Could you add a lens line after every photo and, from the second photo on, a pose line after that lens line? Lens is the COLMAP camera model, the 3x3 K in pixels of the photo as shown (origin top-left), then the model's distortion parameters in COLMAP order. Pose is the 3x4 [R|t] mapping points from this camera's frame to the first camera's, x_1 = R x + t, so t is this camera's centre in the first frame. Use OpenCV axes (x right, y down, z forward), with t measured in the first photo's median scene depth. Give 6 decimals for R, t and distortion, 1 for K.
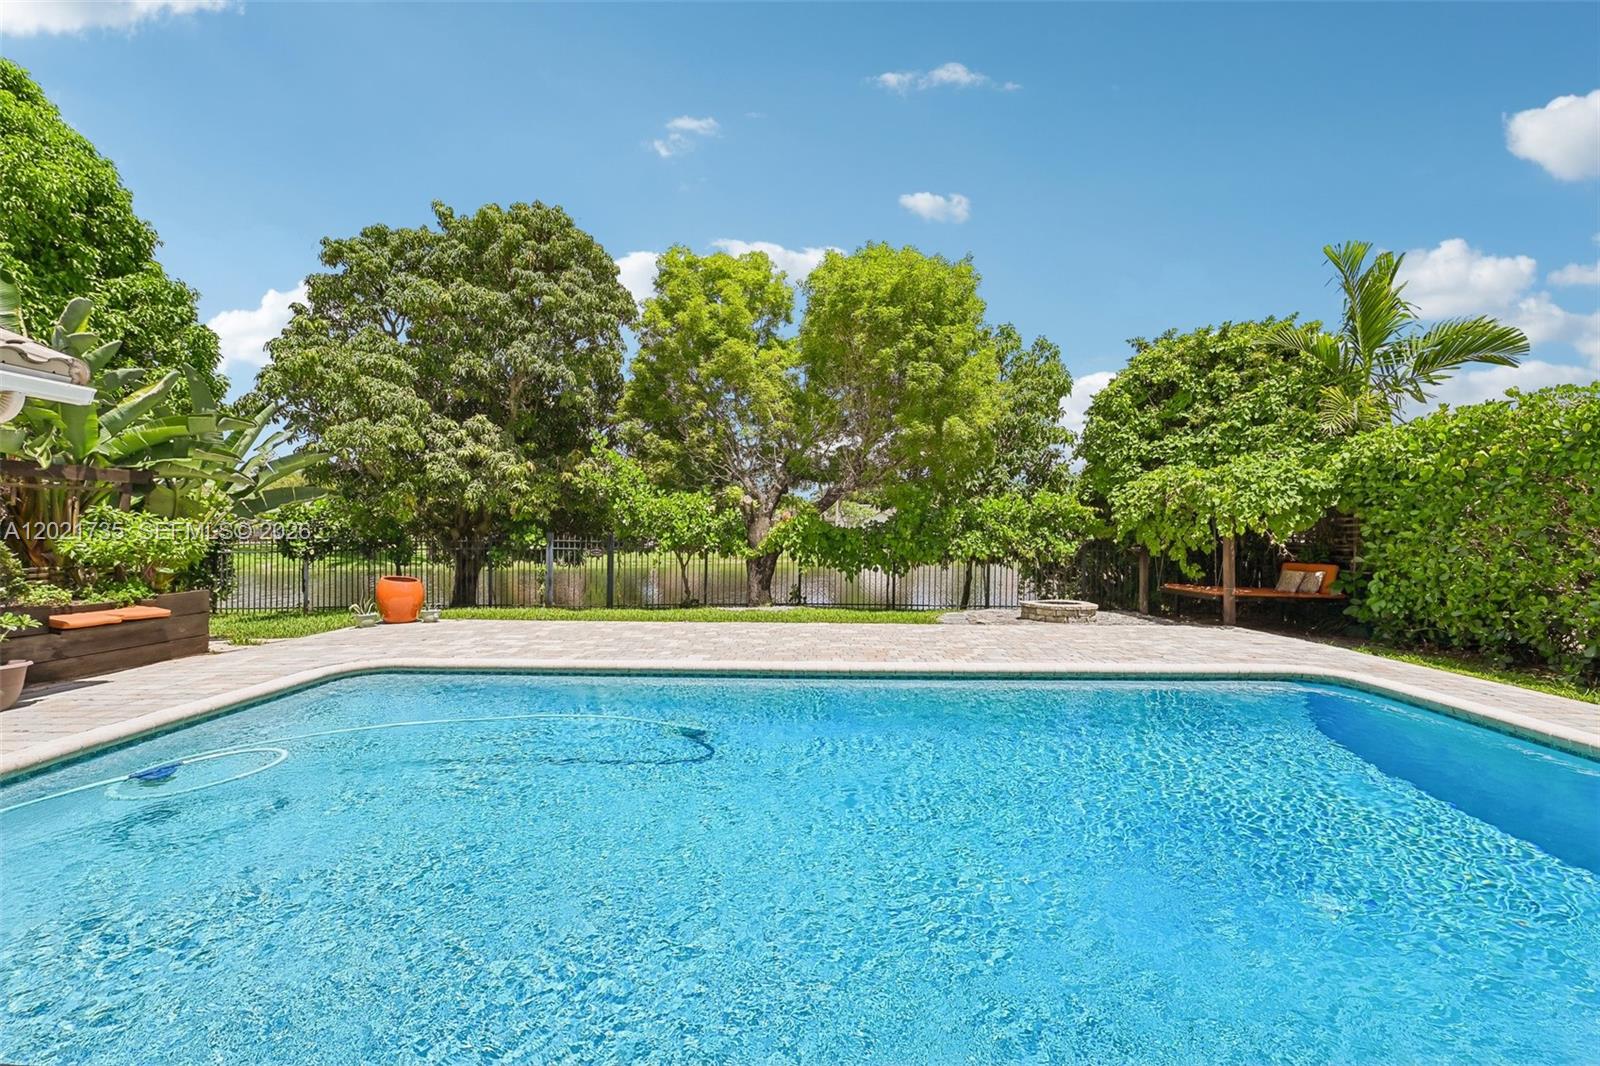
lens RADIAL K [[631.6, 0, 795.3], [0, 631.6, 536.1], [0, 0, 1]] dist [-0.007067, -0.000209]
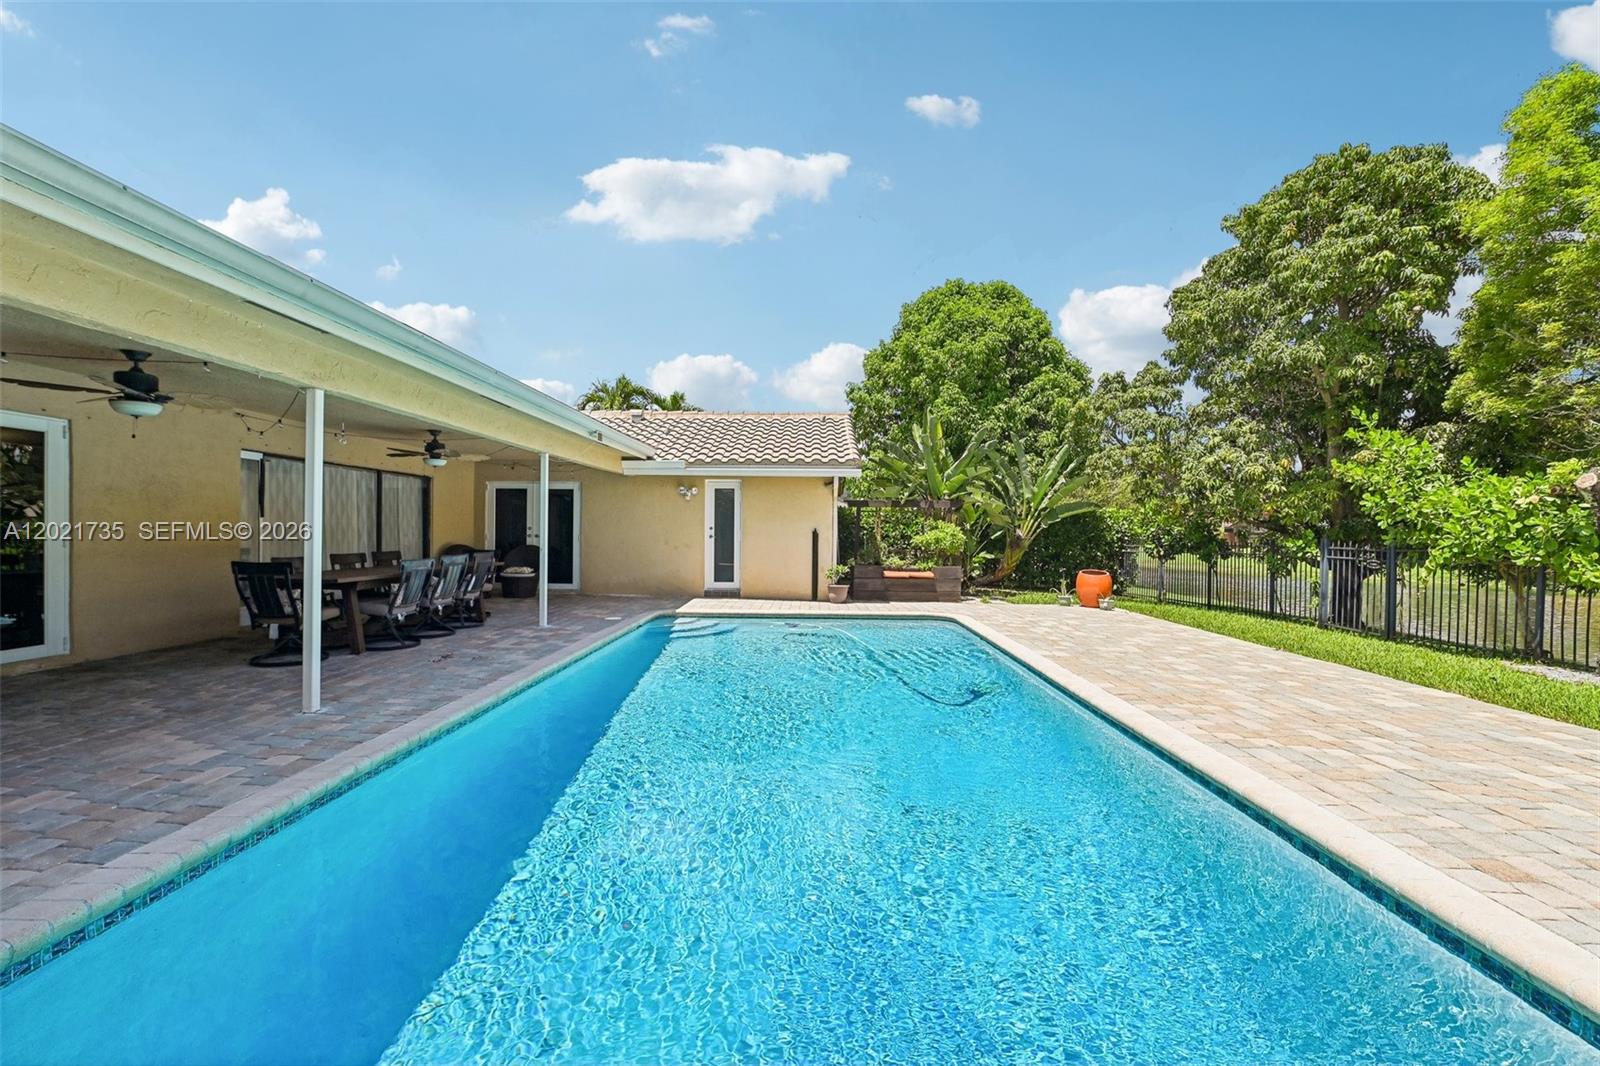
lens RADIAL K [[631.6, 0, 798.5], [0, 631.6, 536.6], [0, 0, 1]] dist [-0.007067, -0.000209]
pose [[0.006913, 0.003511, -0.999970, 0.489397], [-0.016837, 0.999852, 0.003394, 0.001535], [0.999834, 0.016813, 0.006971, 0.316613]]
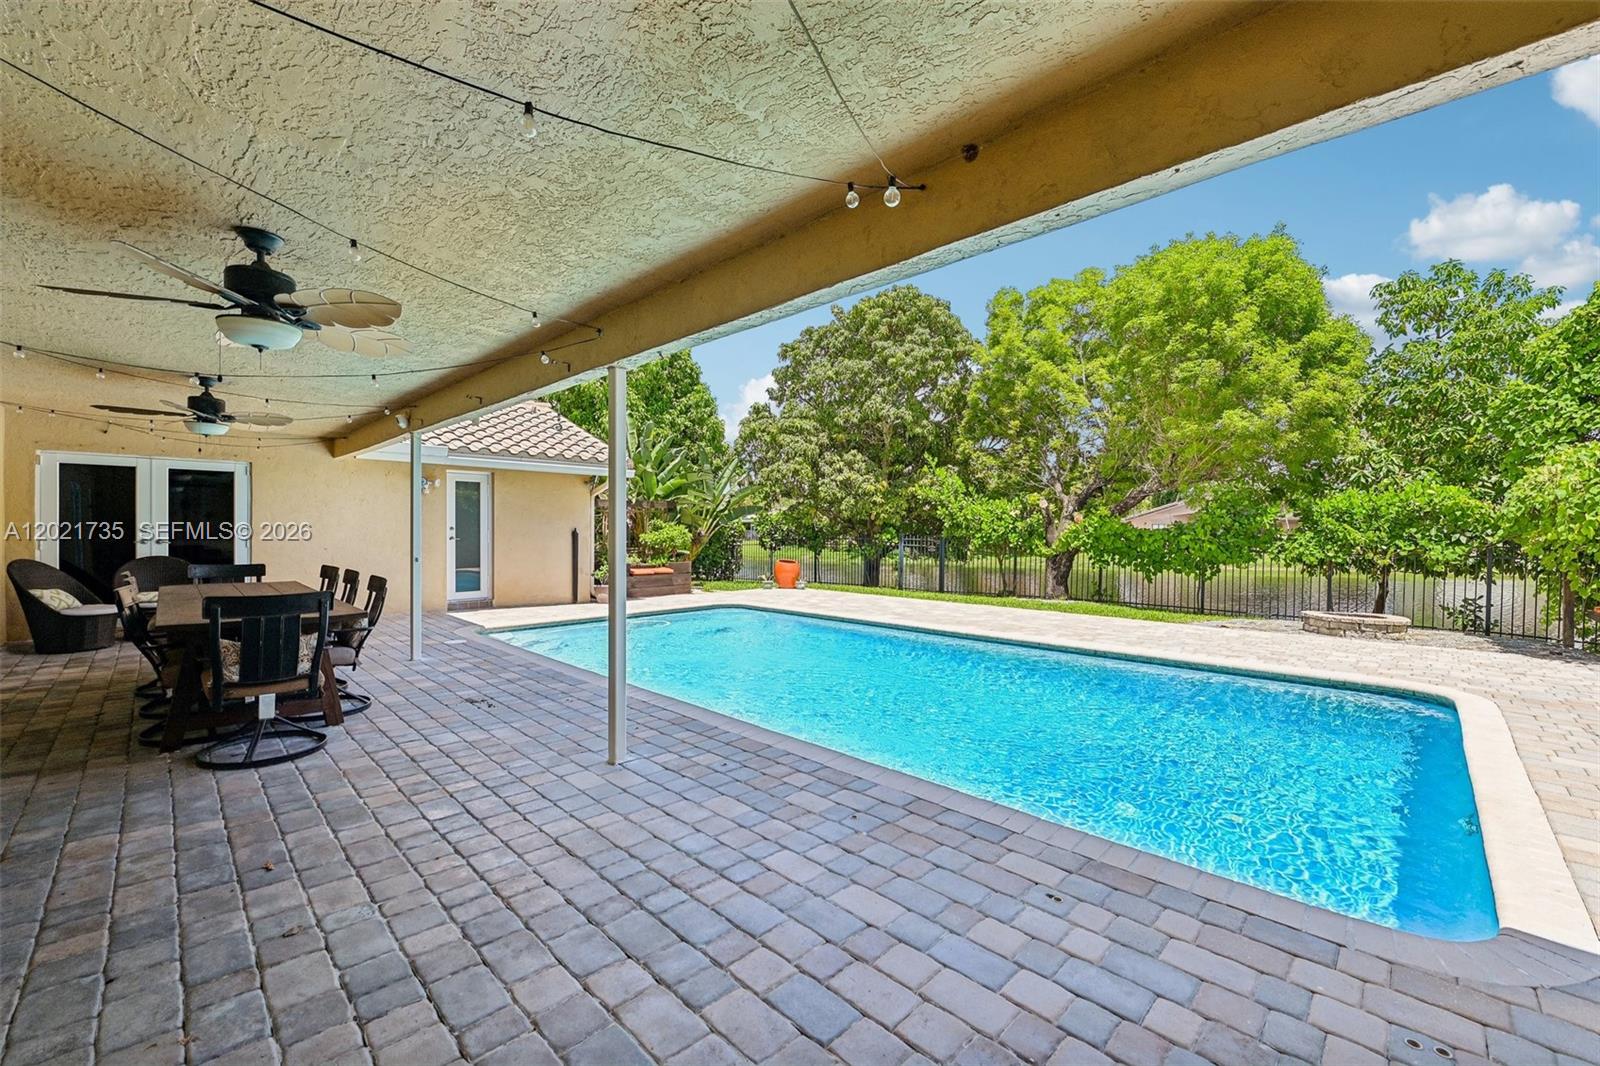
lens RADIAL K [[631.6, 0, 795.9], [0, 631.6, 535.5], [0, 0, 1]] dist [-0.007067, -0.000209]
pose [[0.731291, 0.004439, -0.682051, 0.386398], [-0.005943, 0.999982, 0.000135, 0.000767], [0.682040, 0.003955, 0.731304, -0.131784]]
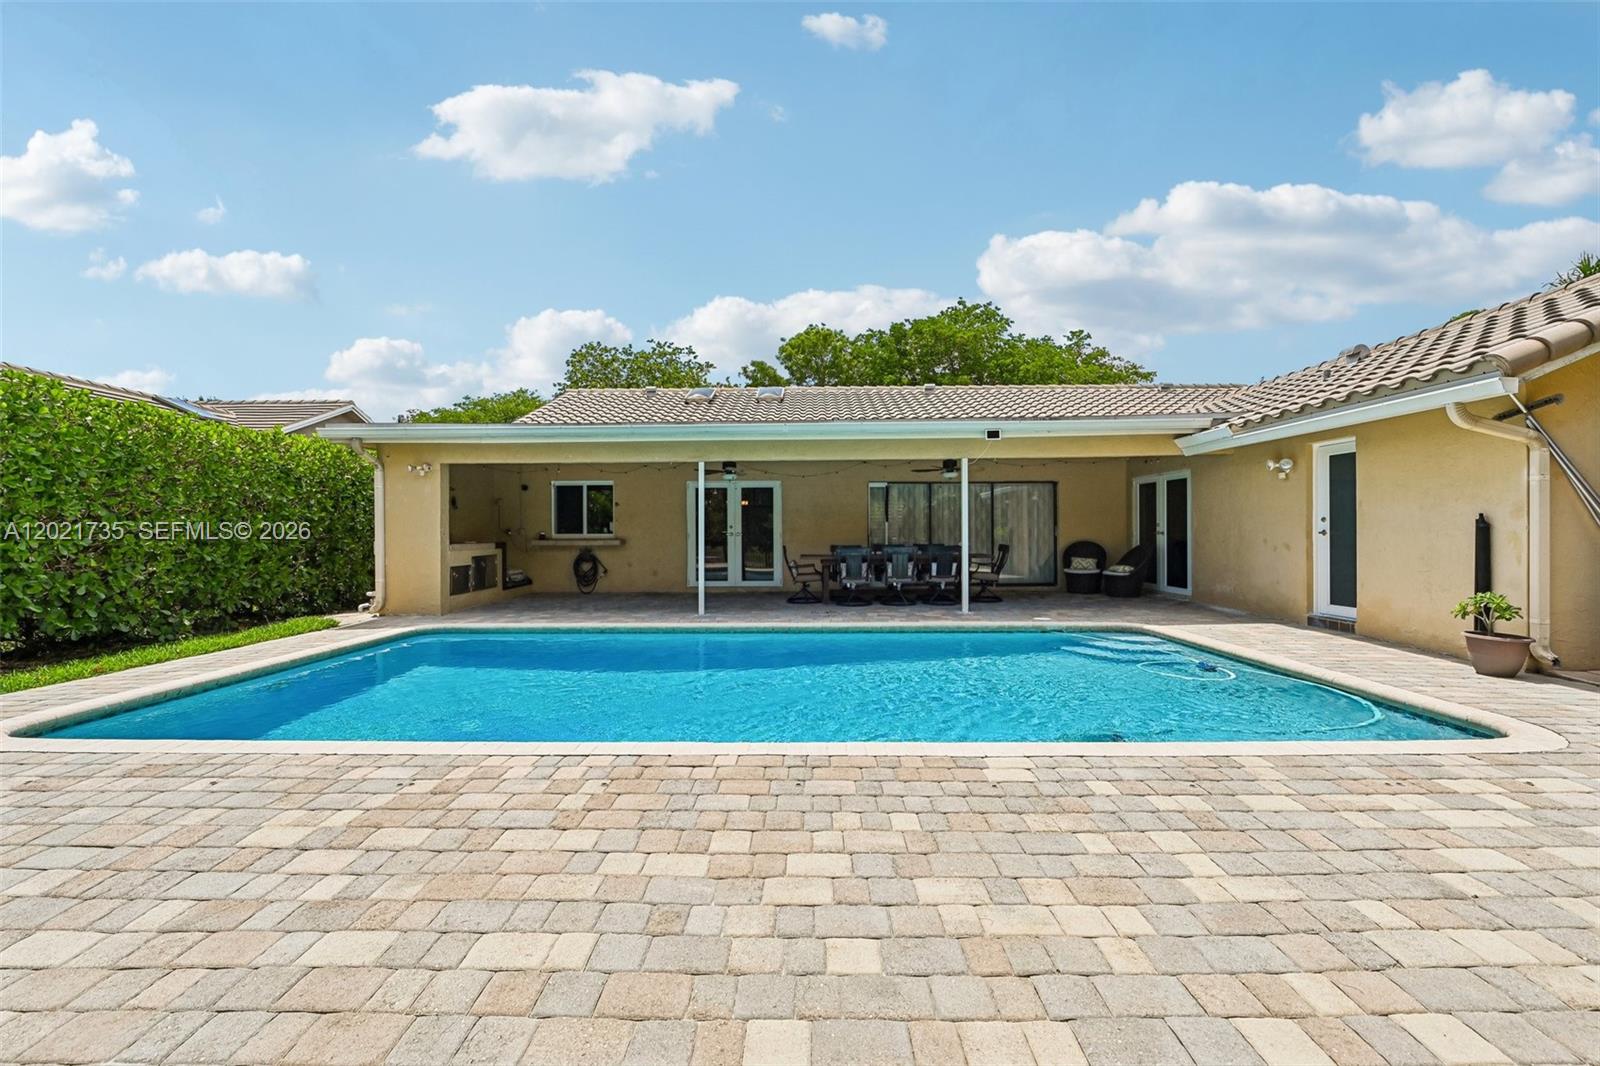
lens RADIAL K [[631.6, 0, 798.7], [0, 631.6, 545.0], [0, 0, 1]] dist [-0.007067, -0.000209]
pose [[-0.999714, 0.001829, -0.023824, 0.012662], [0.001115, 0.999551, 0.029943, 0.000612], [0.023868, 0.029908, -0.999268, 0.824491]]
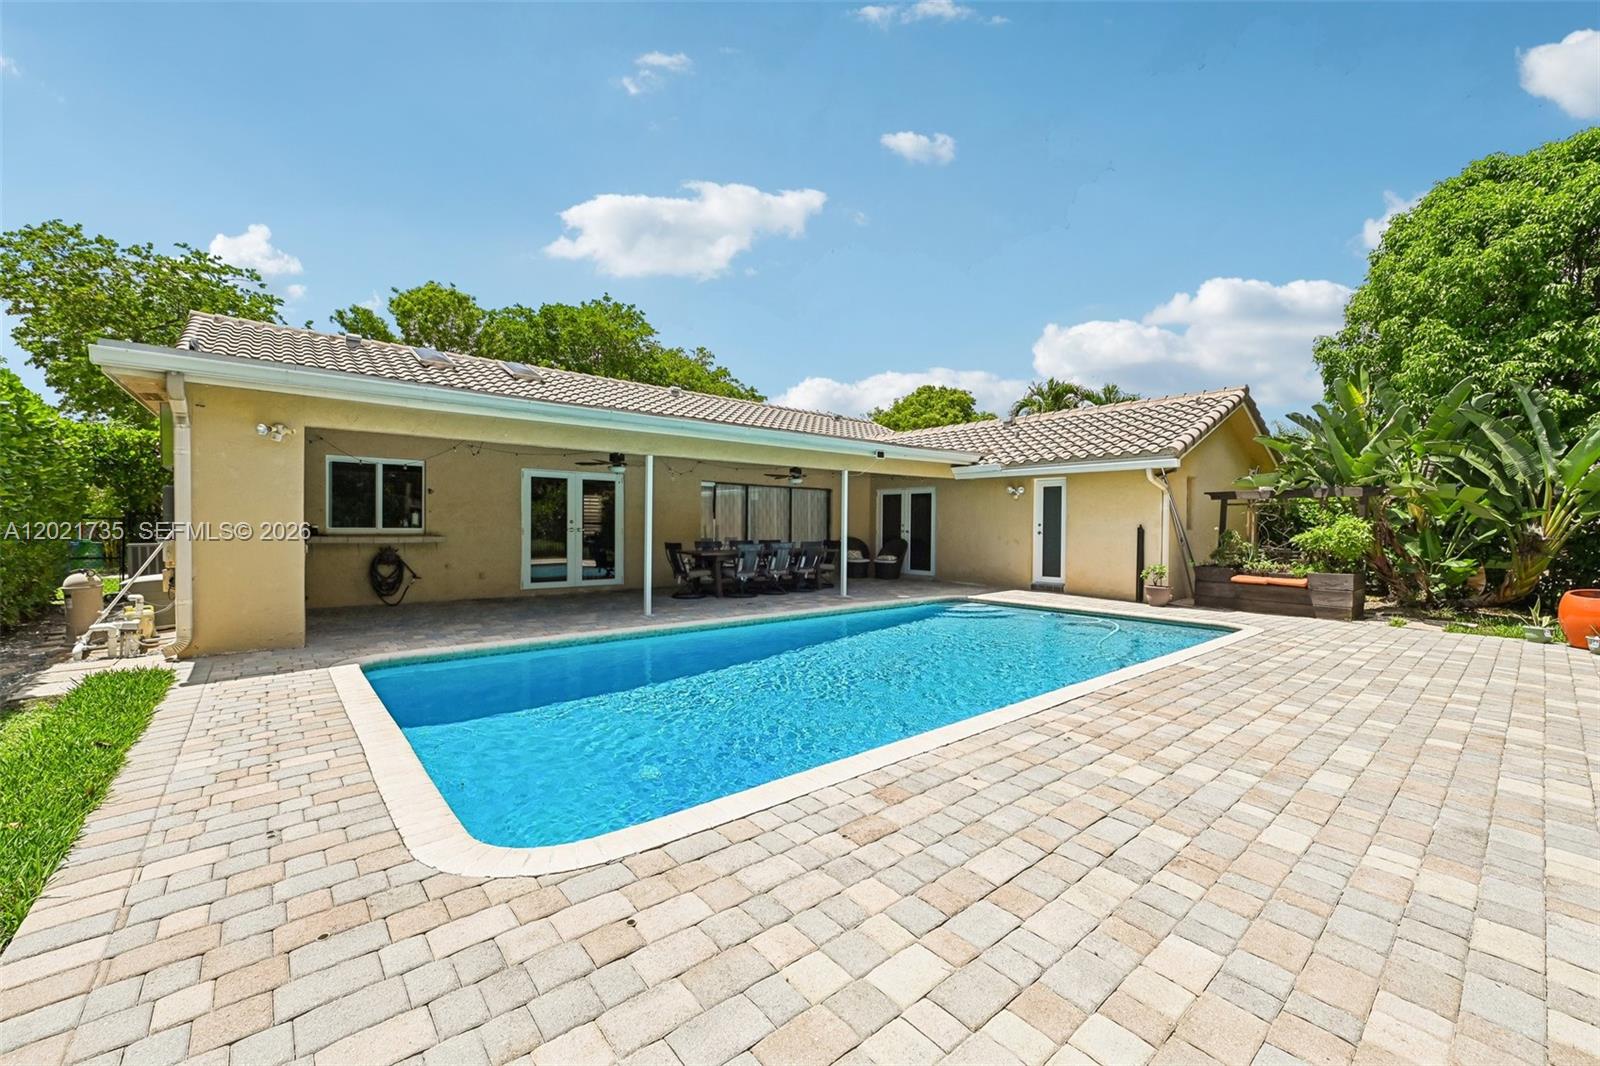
lens RADIAL K [[631.6, 0, 802.4], [0, 631.6, 538.3], [0, 0, 1]] dist [-0.007067, -0.000209]
pose [[-0.737949, 0.003447, -0.674848, 0.486584], [-0.017251, 0.999564, 0.023969, -0.001984], [0.674636, 0.029330, -0.737567, 0.708780]]
